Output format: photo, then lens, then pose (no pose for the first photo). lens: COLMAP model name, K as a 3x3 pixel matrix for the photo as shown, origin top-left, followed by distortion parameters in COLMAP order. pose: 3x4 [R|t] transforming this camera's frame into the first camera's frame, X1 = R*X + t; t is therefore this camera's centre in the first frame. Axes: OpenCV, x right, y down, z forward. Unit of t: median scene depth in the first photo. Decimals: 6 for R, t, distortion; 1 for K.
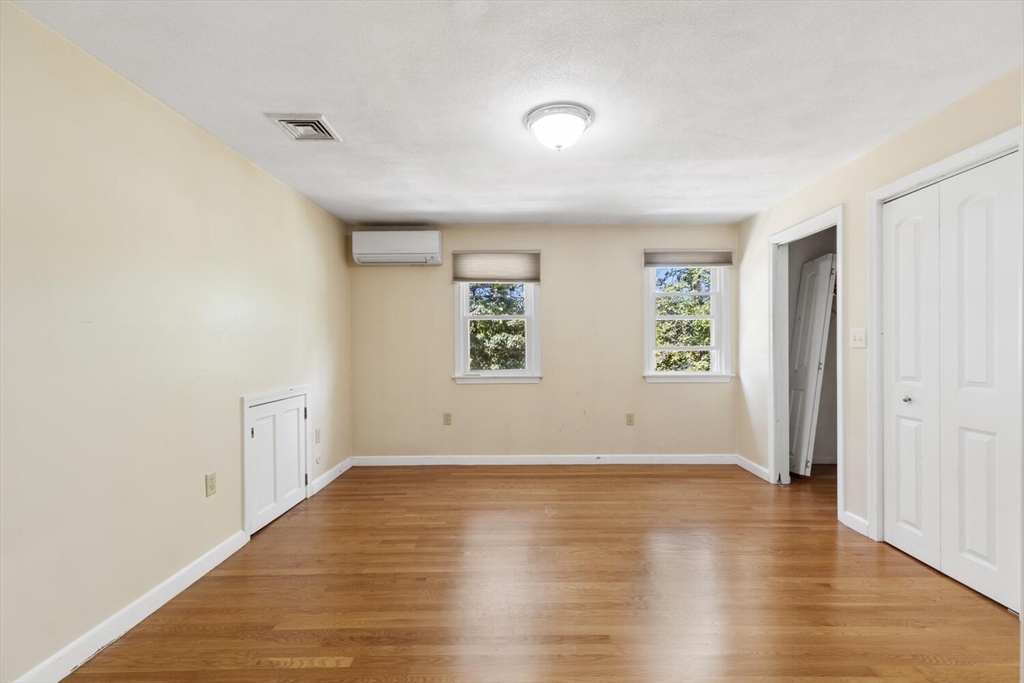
lens RADIAL K [[449.1, 0, 502.8], [0, 449.1, 344.5], [0, 0, 1]] dist [0.002238, -0.000810]
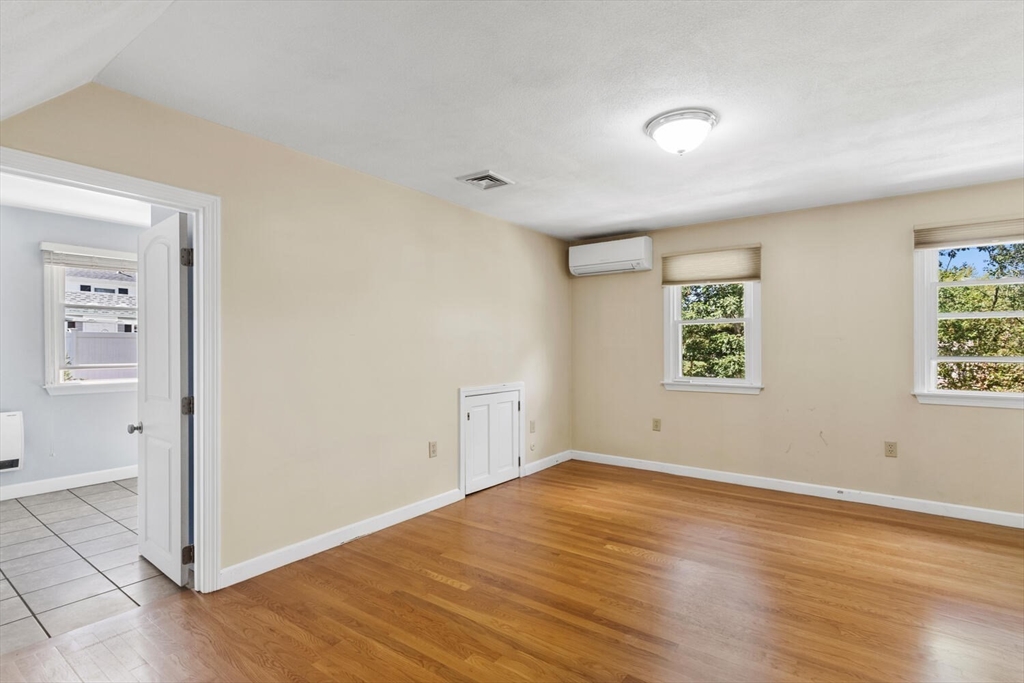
lens RADIAL K [[463.7, 0, 512.3], [0, 463.7, 346.6], [0, 0, 1]] dist [0.001448, -0.000992]
pose [[0.821837, 0.005910, -0.569693, 0.240536], [-0.006881, 0.999976, 0.000446, -0.006212], [0.569682, 0.003554, 0.821858, -0.026310]]
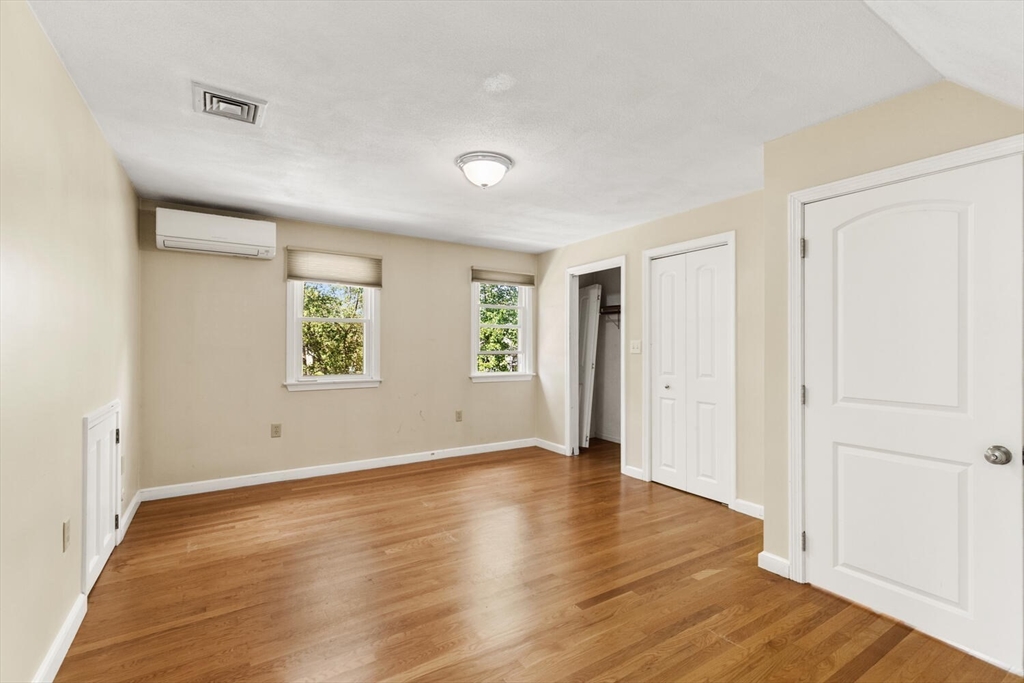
lens RADIAL K [[459.7, 0, 497.7], [0, 459.7, 340.7], [0, 0, 1]] dist [0.000147, -0.000526]
pose [[0.845319, 0.014444, 0.534067, -0.297876], [-0.007701, 0.999860, -0.014852, -0.006177], [-0.534206, 0.008441, 0.845312, -0.026837]]
